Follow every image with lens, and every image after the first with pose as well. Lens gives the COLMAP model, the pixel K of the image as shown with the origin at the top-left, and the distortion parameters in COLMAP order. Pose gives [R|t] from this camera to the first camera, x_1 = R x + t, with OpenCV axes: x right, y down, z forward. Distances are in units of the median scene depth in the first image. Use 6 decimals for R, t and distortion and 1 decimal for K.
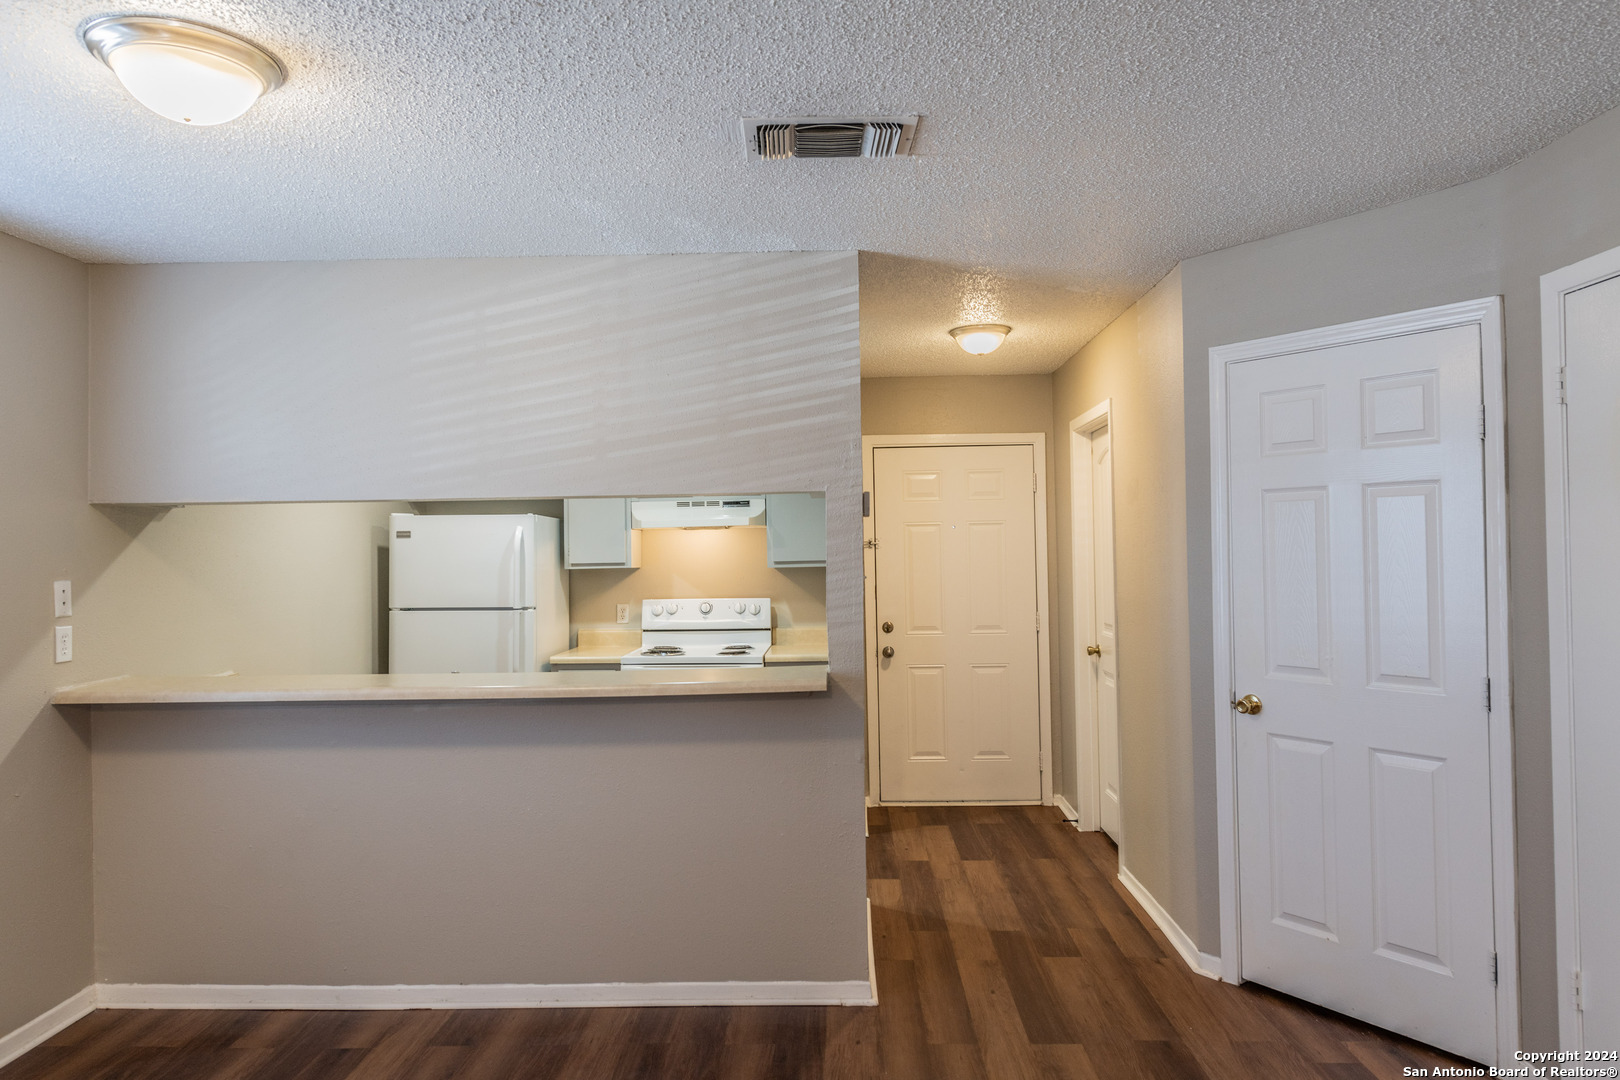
lens RADIAL K [[1057.1, 0, 813.1], [0, 1057.1, 535.4], [0, 0, 1]] dist [0.011244, -0.006094]
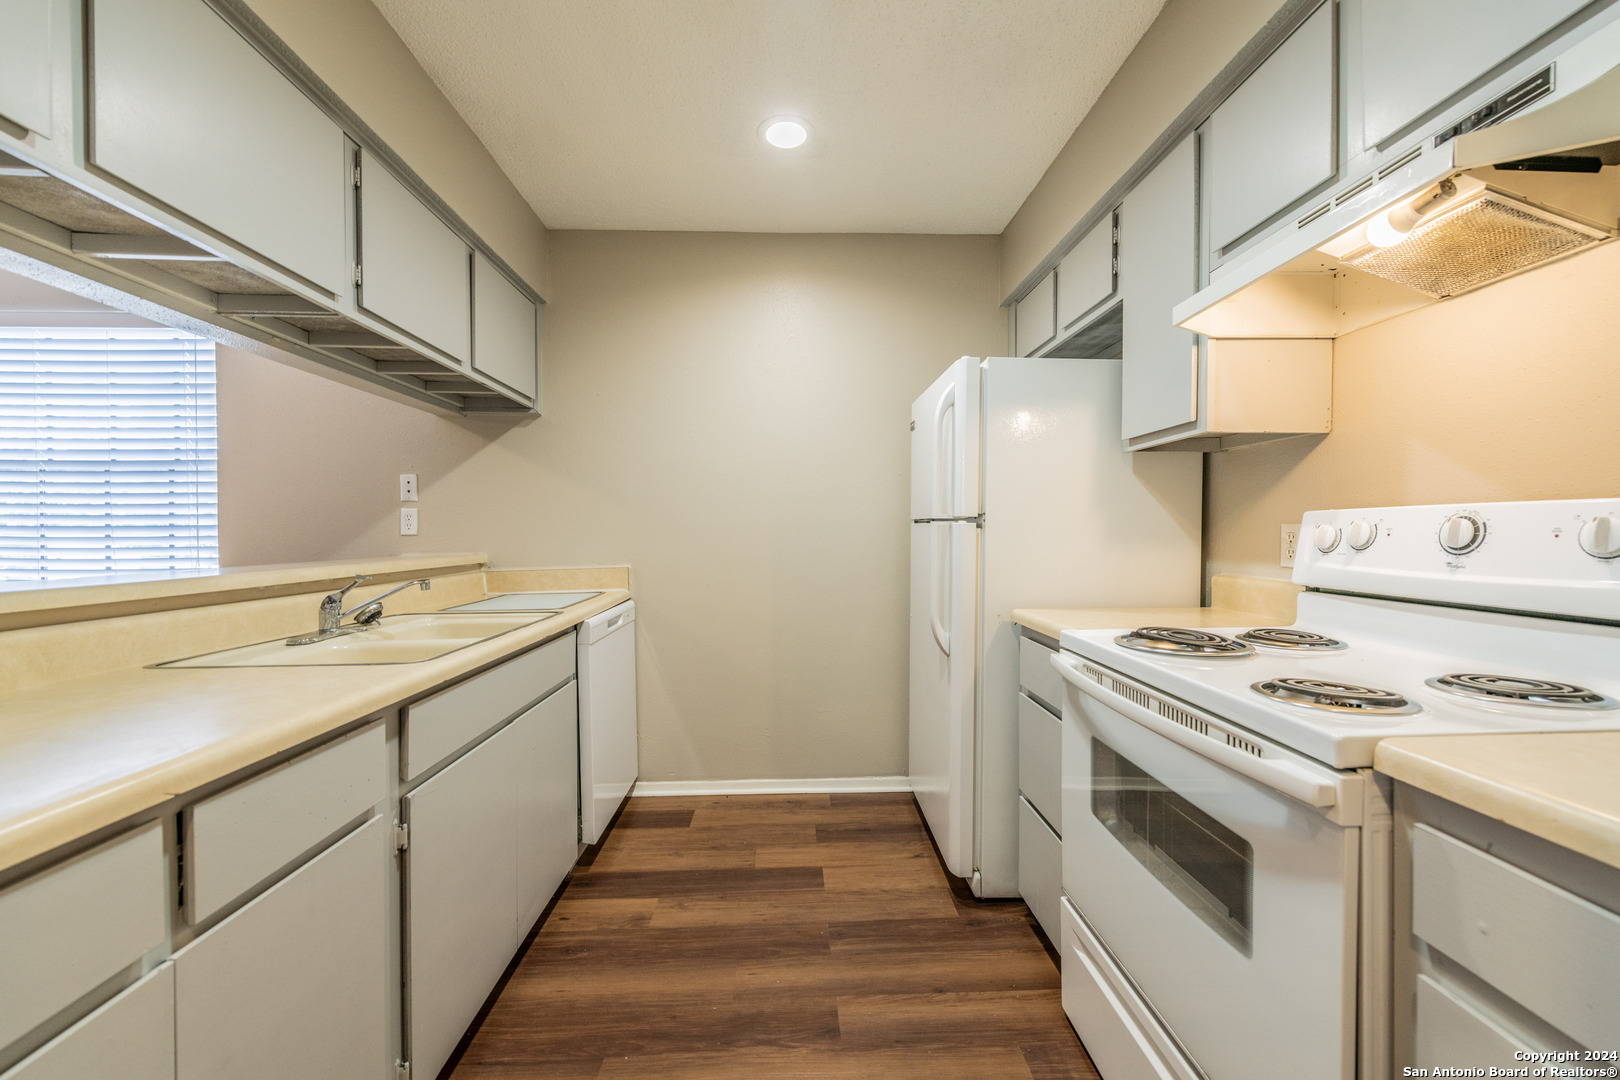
lens RADIAL K [[630.6, 0, 815.9], [0, 630.6, 567.6], [0, 0, 1]] dist [0.008736, -0.001535]
pose [[0.076385, 0.071620, -0.994503, 0.088670], [0.018864, 0.997135, 0.073258, 0.080770], [0.996900, -0.024356, 0.074815, 1.052988]]
